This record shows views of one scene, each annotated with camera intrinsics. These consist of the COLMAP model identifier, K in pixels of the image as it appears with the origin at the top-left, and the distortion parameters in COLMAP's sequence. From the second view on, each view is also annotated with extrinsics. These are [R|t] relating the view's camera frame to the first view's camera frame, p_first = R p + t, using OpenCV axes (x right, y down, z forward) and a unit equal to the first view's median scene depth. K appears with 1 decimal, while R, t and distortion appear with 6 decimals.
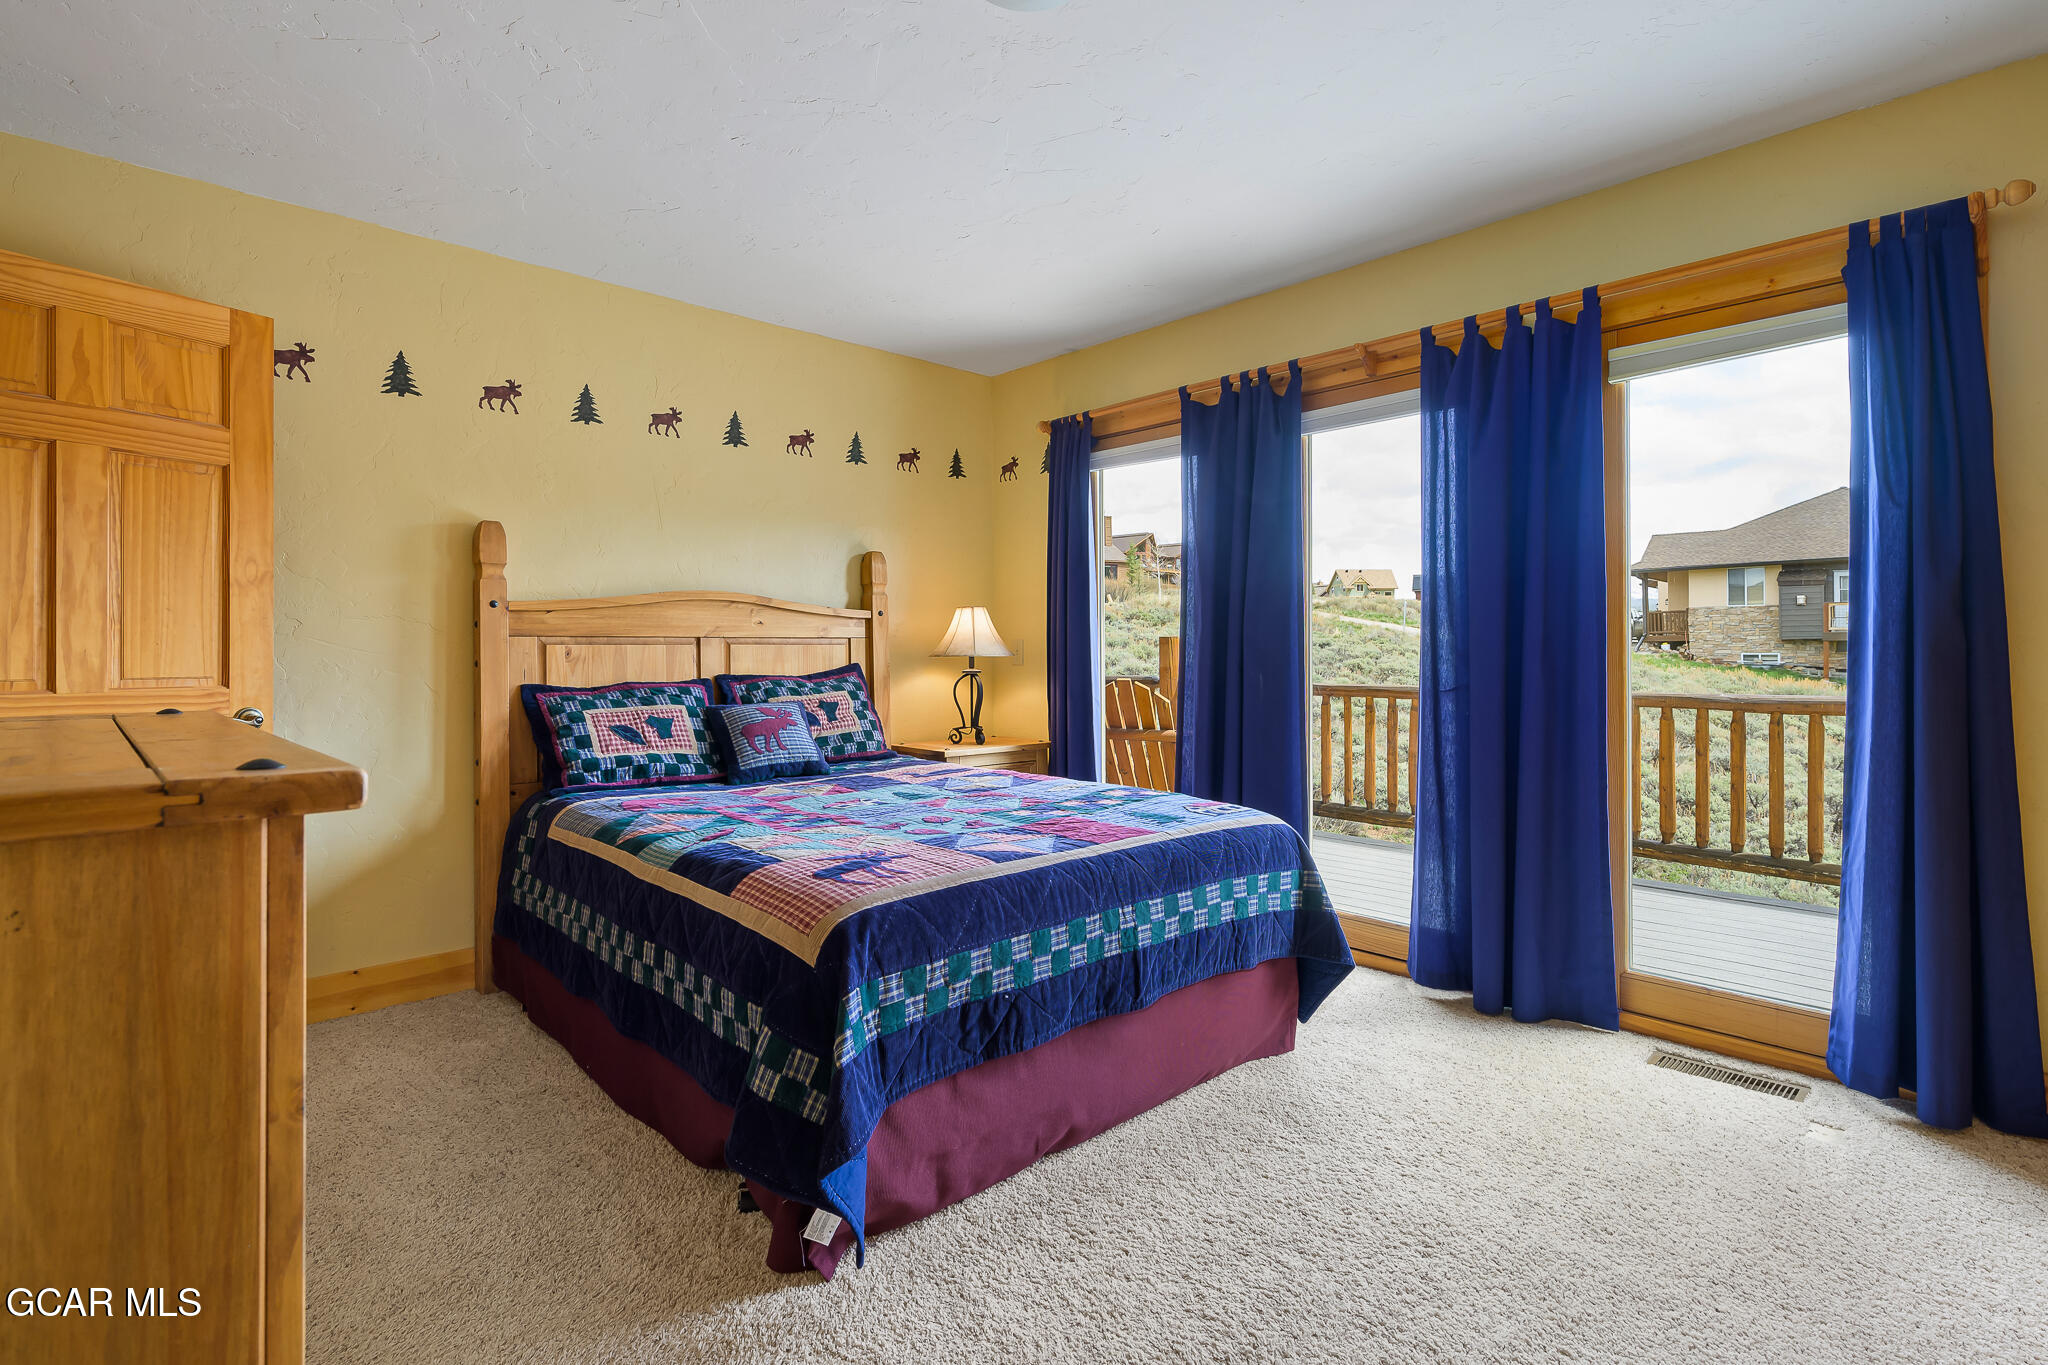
lens RADIAL K [[975.9, 0, 1028.1], [0, 975.9, 666.2], [0, 0, 1]] dist [0.005353, 0.000589]
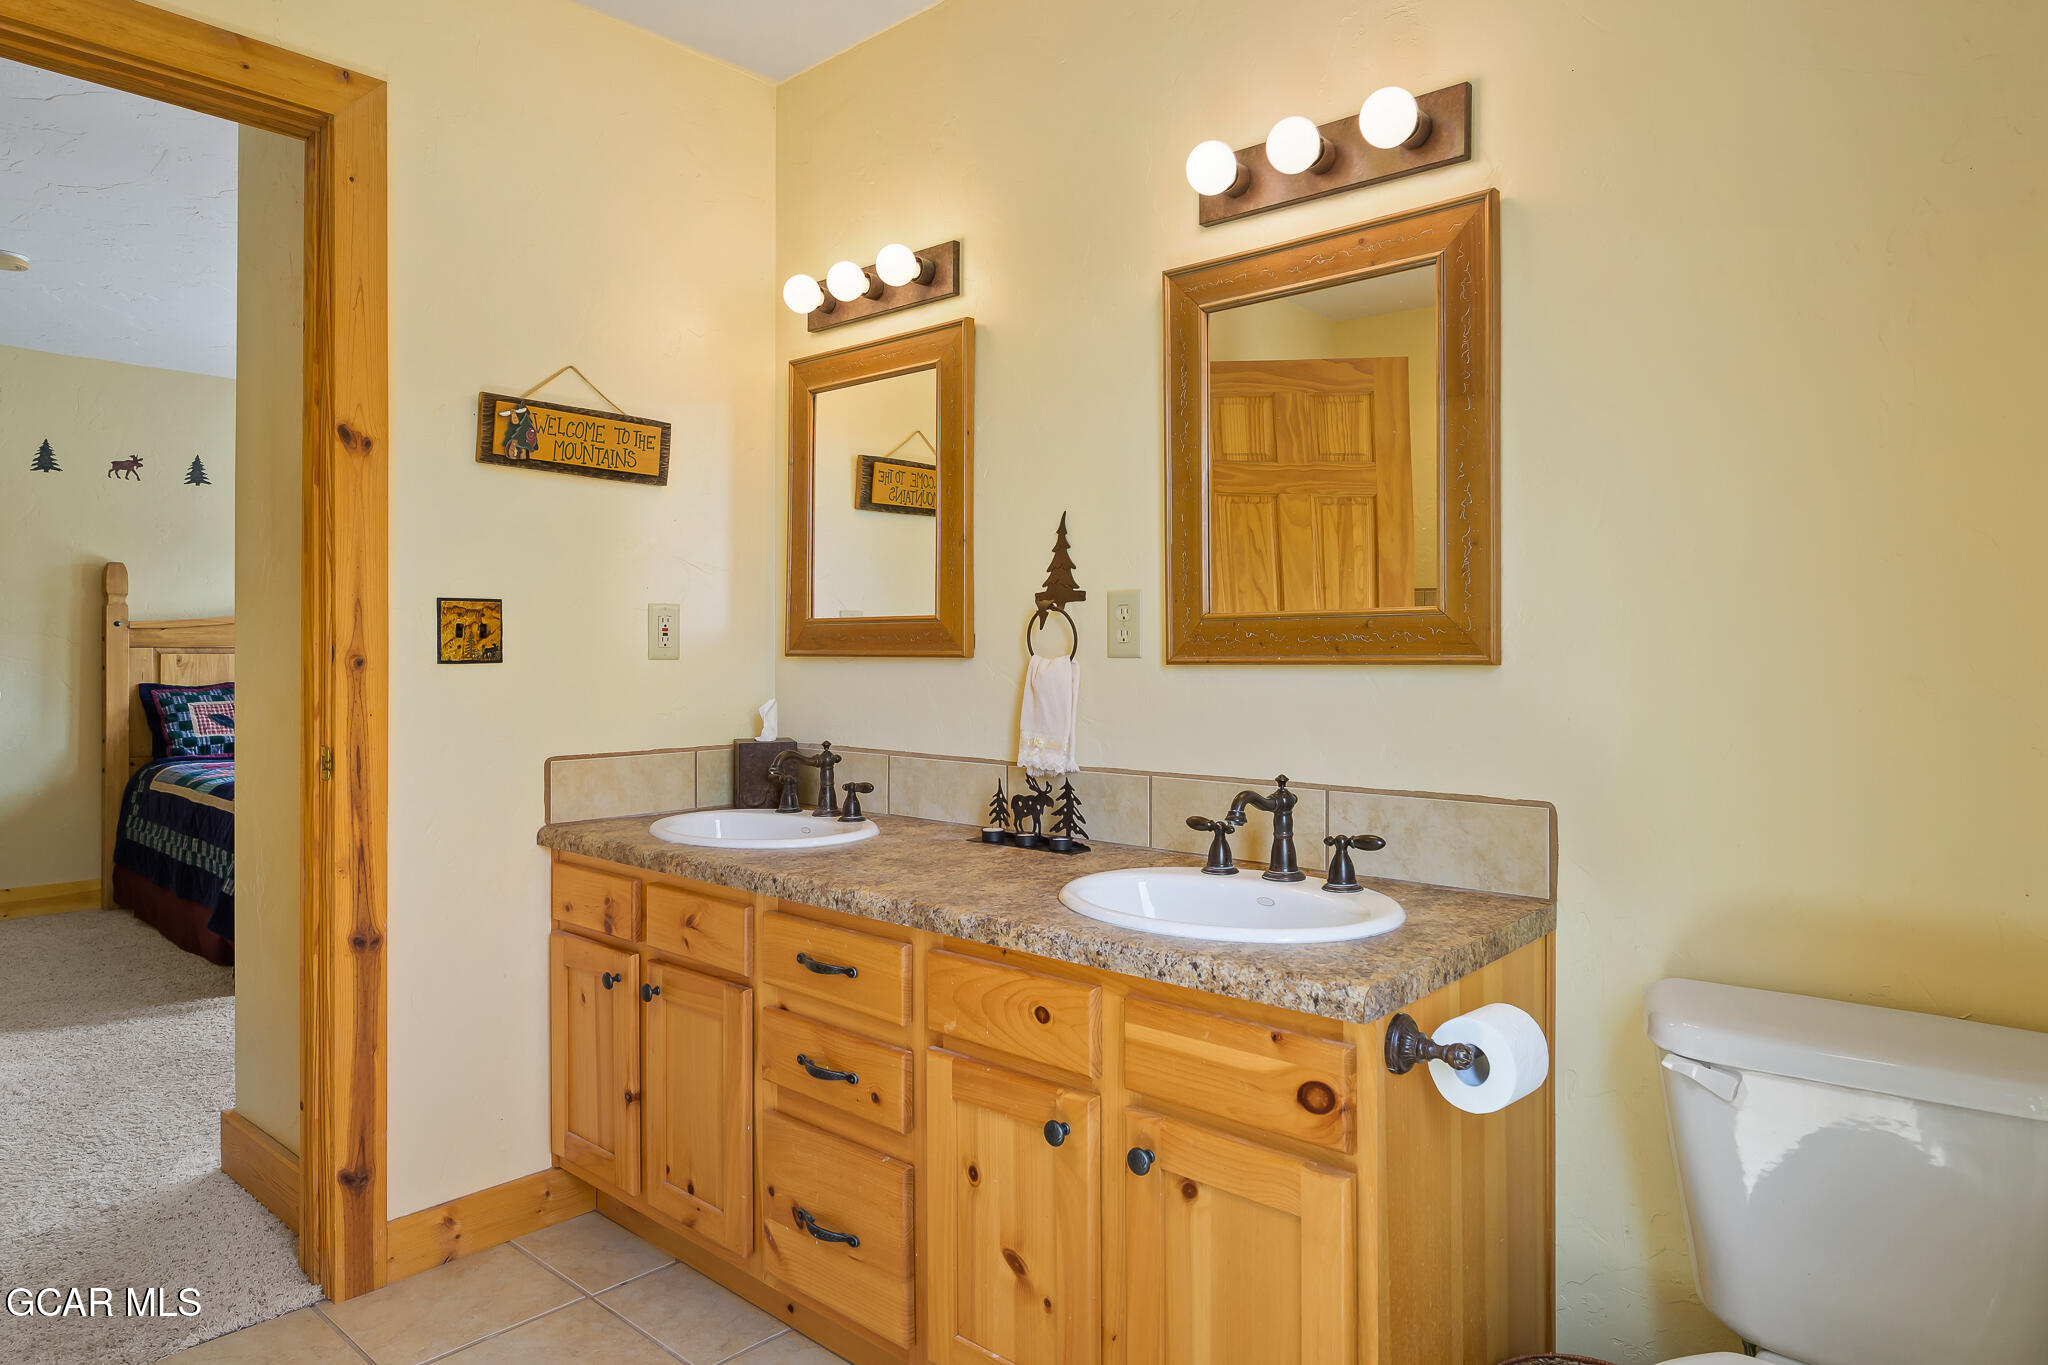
lens RADIAL K [[1252.9, 0, 1018.9], [0, 1252.9, 668.6], [0, 0, 1]] dist [0.004647, 0.001276]
pose [[0.997676, 0.003728, 0.068028, 0.578904], [-0.003338, 0.999977, -0.005835, 0.004514], [-0.068049, 0.005595, 0.997666, -0.817764]]
